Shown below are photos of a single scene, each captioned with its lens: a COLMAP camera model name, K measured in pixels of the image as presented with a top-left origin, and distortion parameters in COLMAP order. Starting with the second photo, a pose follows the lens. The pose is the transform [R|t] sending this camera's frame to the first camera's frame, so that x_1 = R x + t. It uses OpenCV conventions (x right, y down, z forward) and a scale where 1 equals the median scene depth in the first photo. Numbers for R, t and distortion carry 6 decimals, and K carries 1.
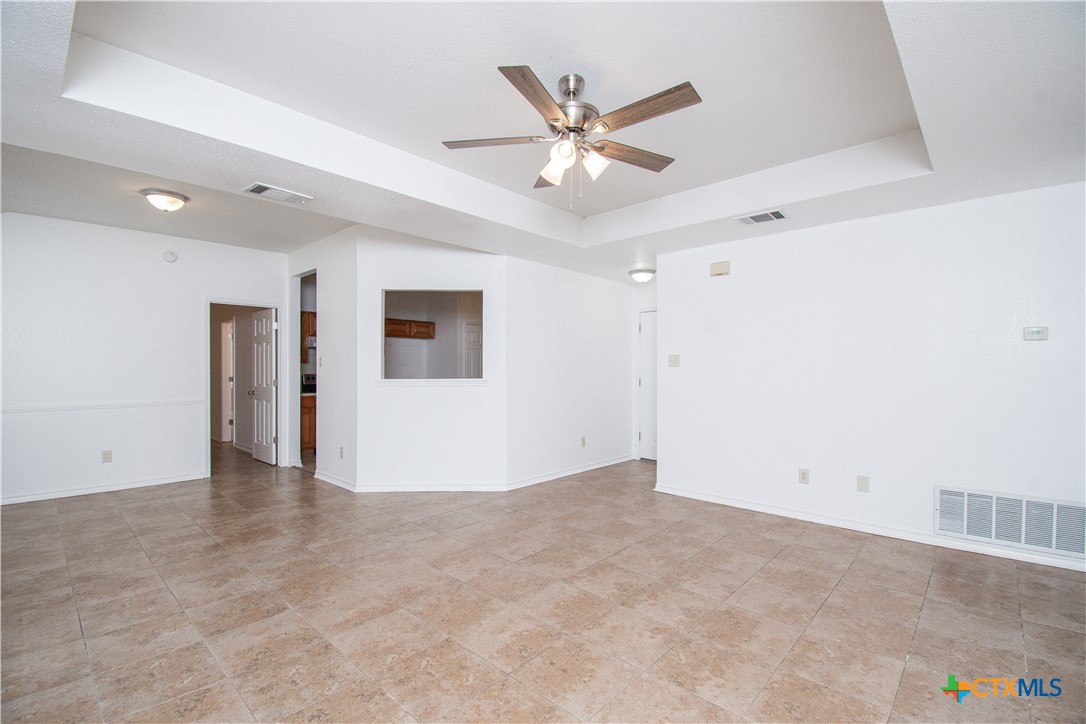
lens RADIAL K [[479.7, 0, 541.9], [0, 479.7, 365.6], [0, 0, 1]] dist [-0.012977, -0.006214]
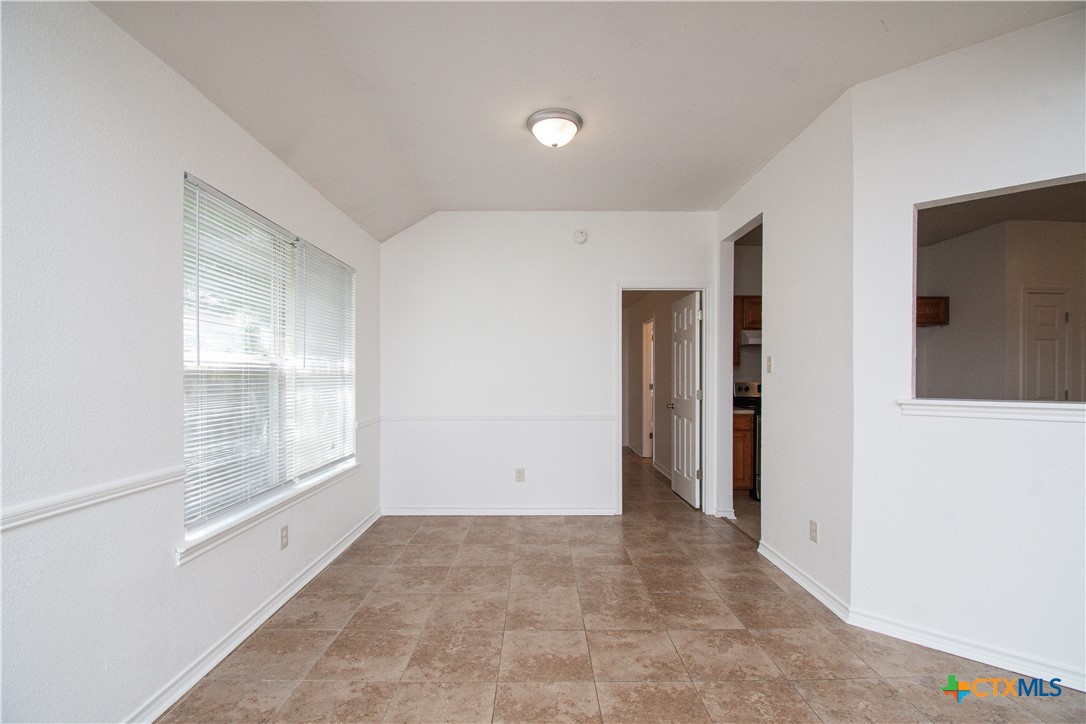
lens RADIAL K [[479.7, 0, 547.0], [0, 479.7, 374.3], [0, 0, 1]] dist [-0.012977, -0.006214]
pose [[0.690597, 0.003893, -0.723229, -0.193923], [-0.000611, 0.999988, 0.004799, 0.001720], [0.723239, -0.002872, 0.690592, 0.333433]]
